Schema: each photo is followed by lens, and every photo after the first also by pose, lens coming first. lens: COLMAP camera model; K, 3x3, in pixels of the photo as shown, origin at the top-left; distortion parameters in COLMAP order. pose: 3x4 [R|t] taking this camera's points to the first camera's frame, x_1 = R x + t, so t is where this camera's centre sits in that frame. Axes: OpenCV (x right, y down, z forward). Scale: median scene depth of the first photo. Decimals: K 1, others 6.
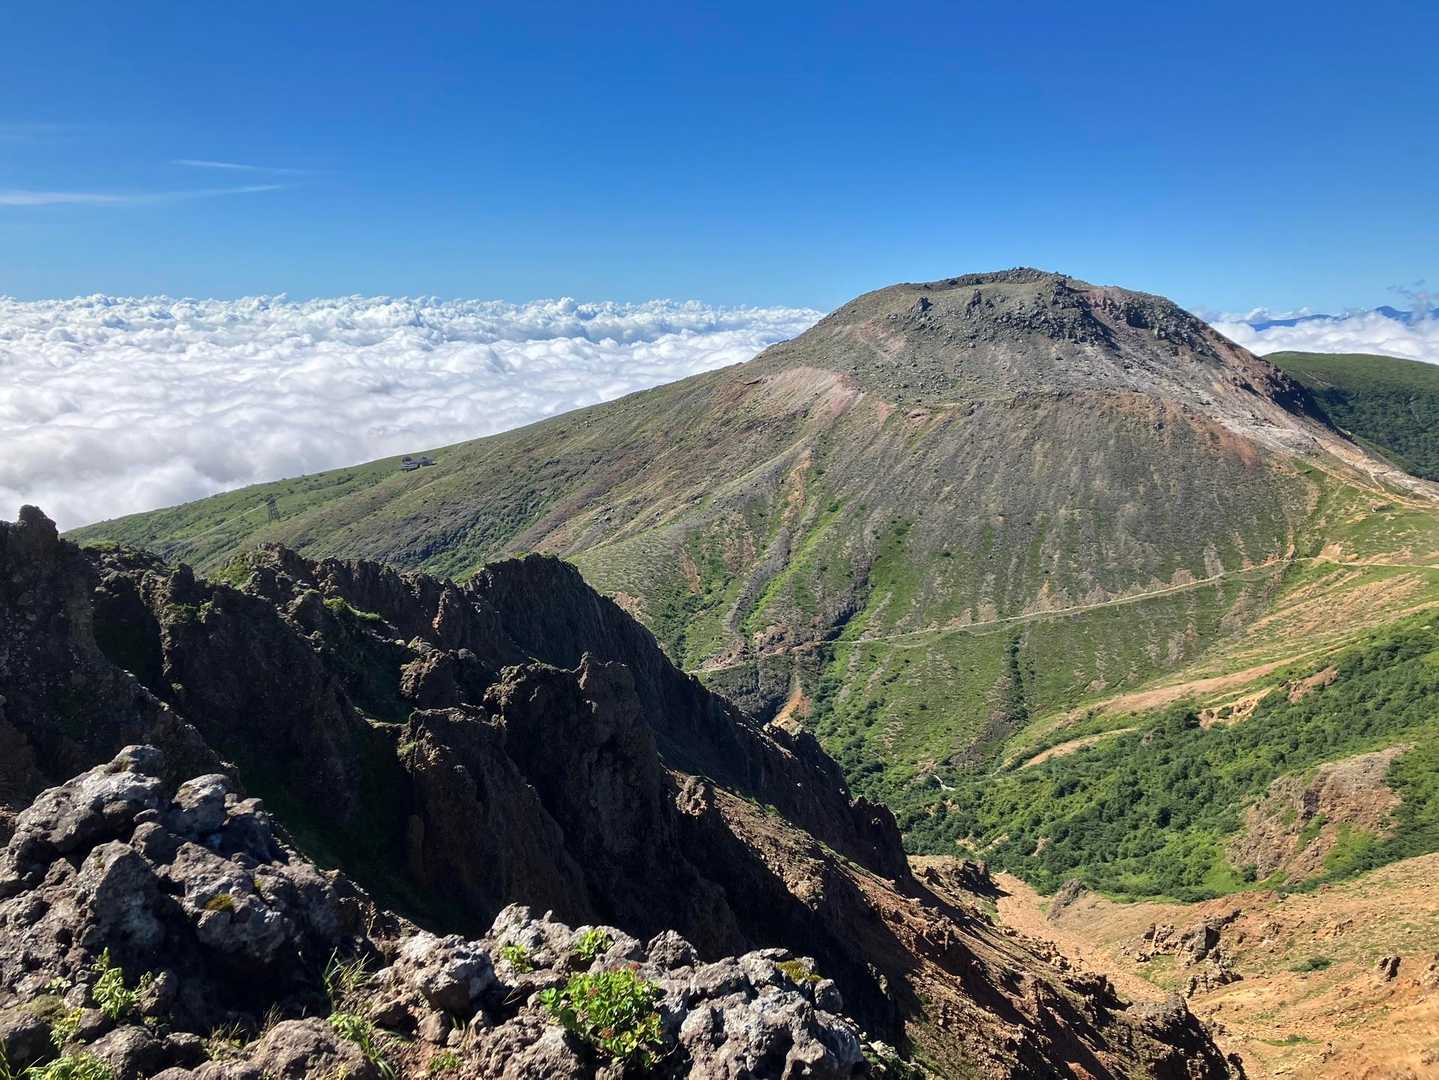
lens RADIAL K [[1157.0, 0, 679.8], [0, 1157.0, 539.2], [0, 0, 1]] dist [0.039087, -0.057033]
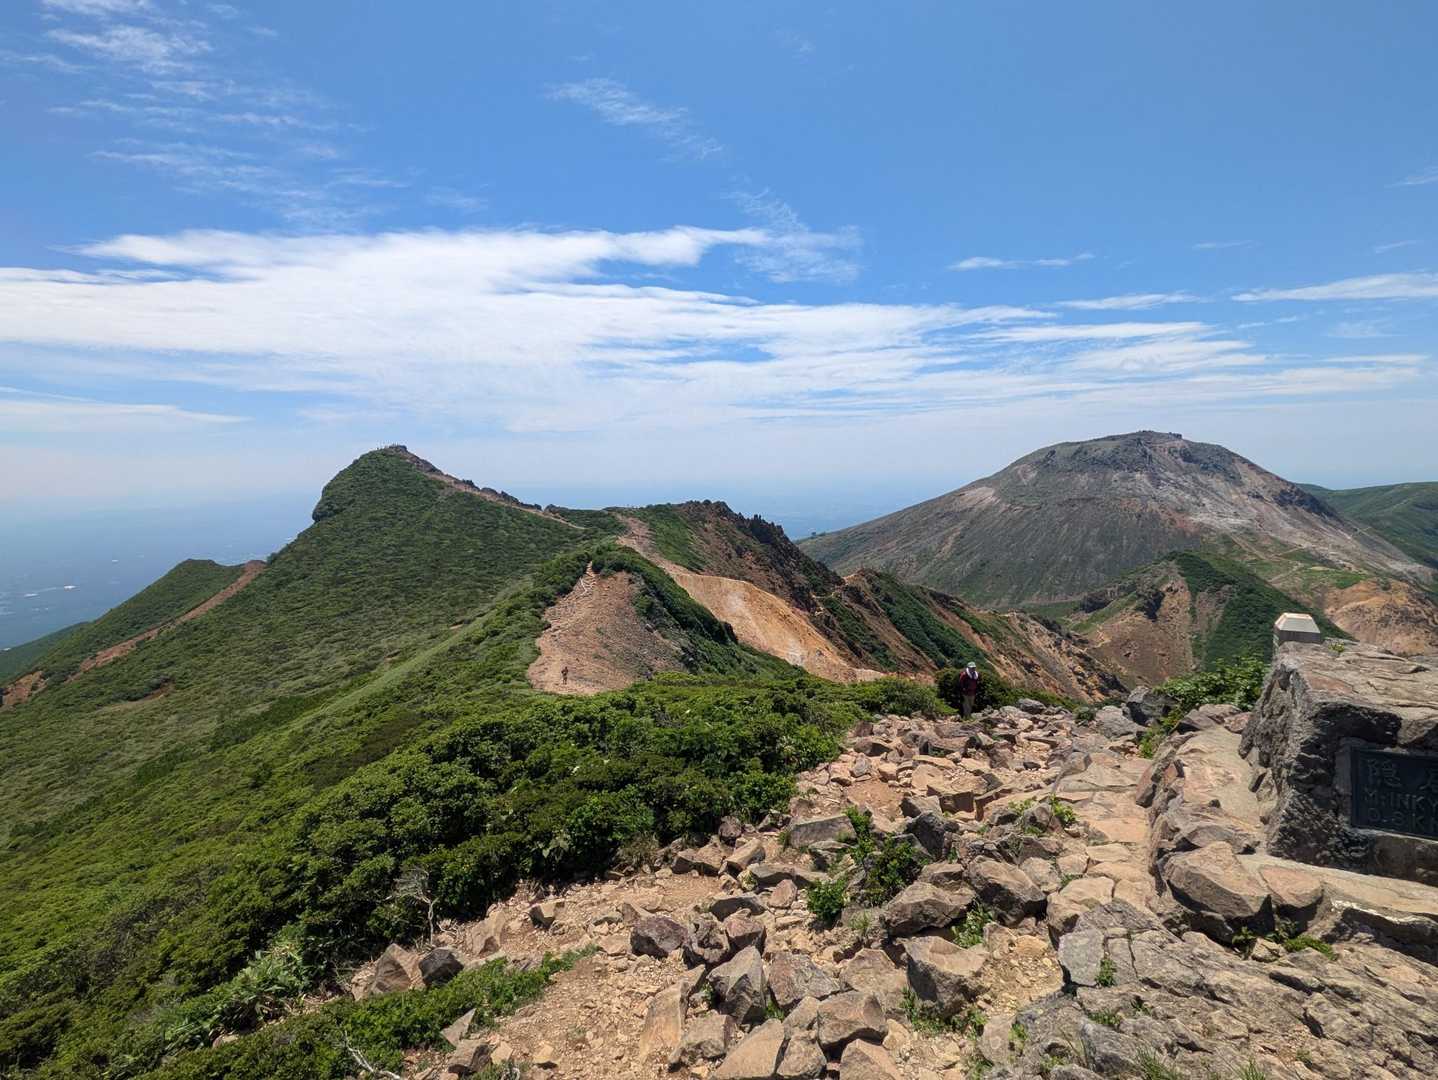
lens RADIAL K [[734.0, 0, 721.7], [0, 734.0, 532.0], [0, 0, 1]] dist [0.001203, 0.000373]
pose [[0.867029, 0.020891, -0.497819, 0.455671], [-0.070666, 0.994177, -0.081355, 0.077839], [0.493221, 0.105716, 0.863457, -0.368513]]
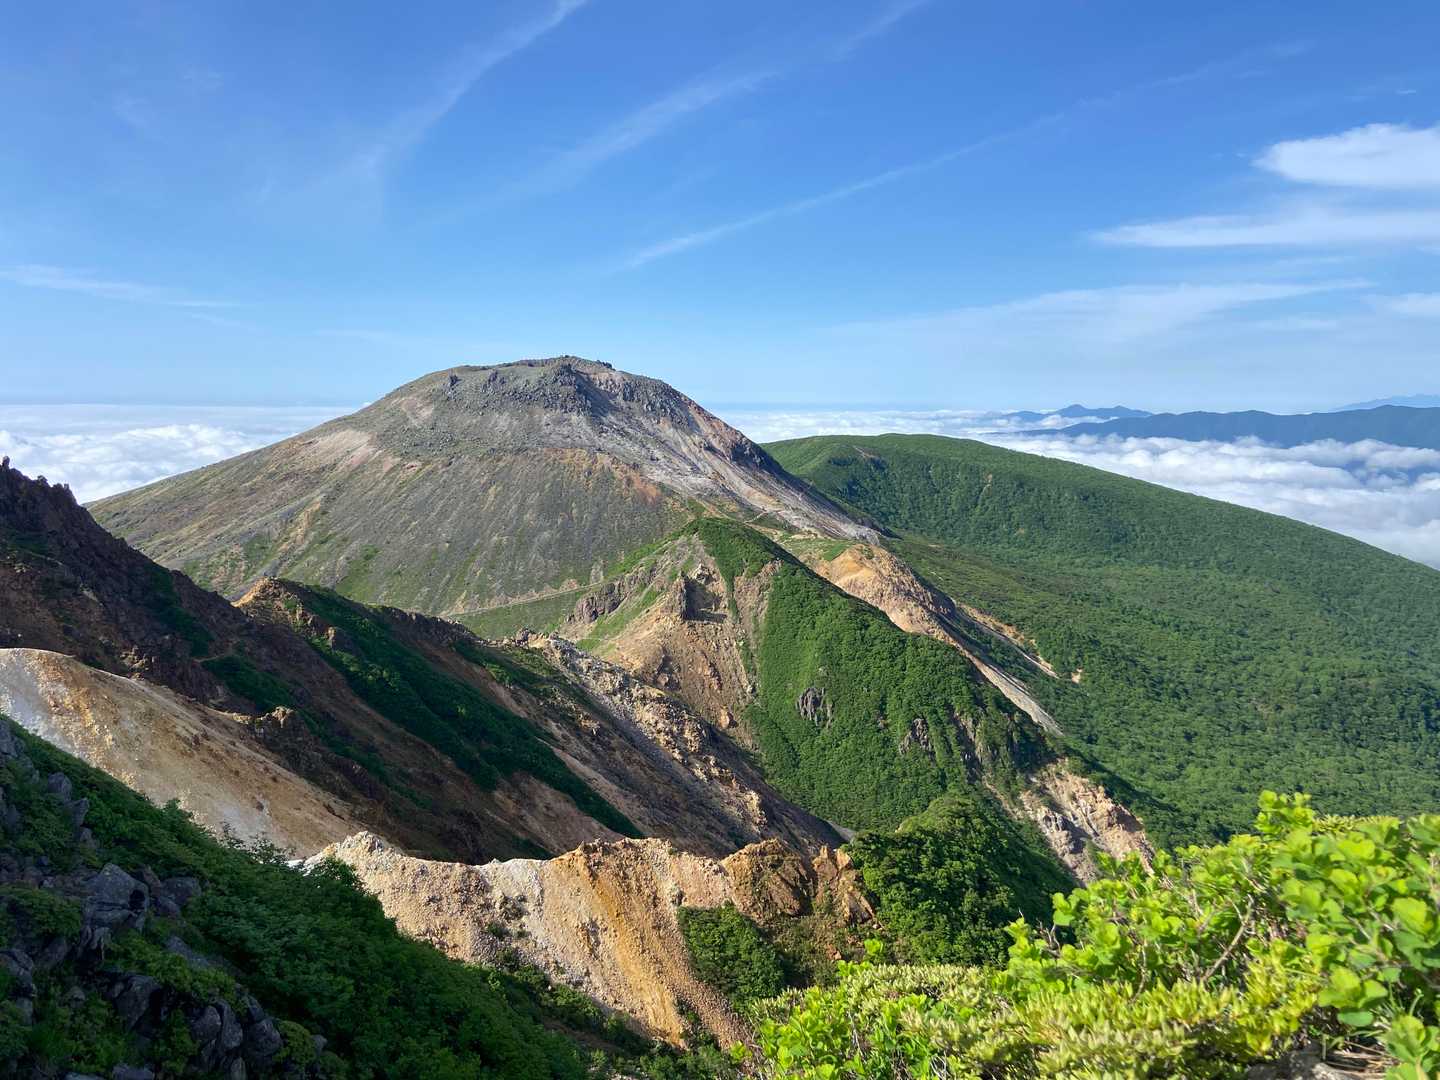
lens RADIAL K [[1084.5, 0, 732.9], [0, 1084.5, 552.1], [0, 0, 1]] dist [0.066201, -0.000412]
pose [[0.979185, -0.017541, 0.202212, 0.352444], [0.029780, 0.997893, -0.057642, 0.069745], [-0.200775, 0.062464, 0.977644, -0.225491]]
